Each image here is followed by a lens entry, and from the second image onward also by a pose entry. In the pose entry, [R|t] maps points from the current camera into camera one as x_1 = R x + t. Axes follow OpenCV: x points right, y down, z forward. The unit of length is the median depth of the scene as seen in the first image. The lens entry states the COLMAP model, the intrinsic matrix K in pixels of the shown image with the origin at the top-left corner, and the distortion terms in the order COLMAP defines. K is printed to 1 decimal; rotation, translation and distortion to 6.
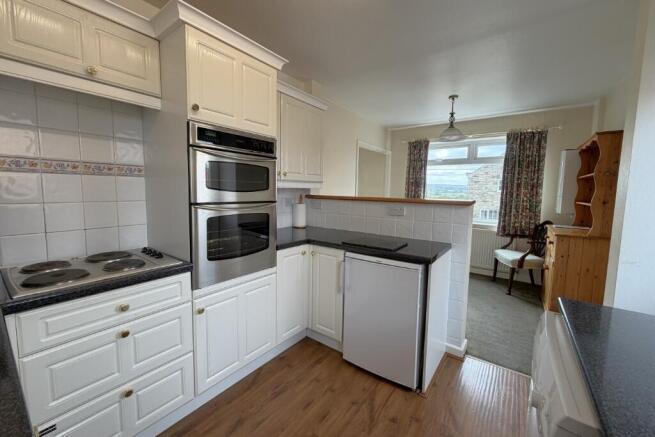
lens RADIAL K [[262.1, 0, 327.2], [0, 262.1, 214.2], [0, 0, 1]] dist [-0.000053, -0.000044]
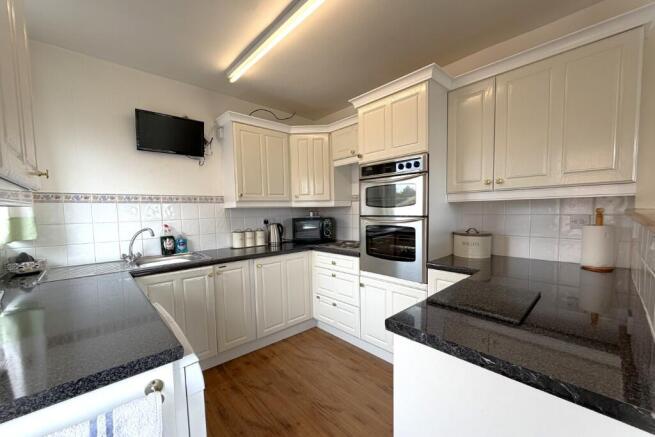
lens RADIAL K [[258.3, 0, 328.0], [0, 258.3, 227.8], [0, 0, 1]] dist [-0.000334, -0.000015]
pose [[-0.179819, 0.051462, -0.982353, 1.034391], [-0.073772, 0.995113, 0.065635, -0.053050], [0.980929, 0.084273, -0.175144, 1.040362]]
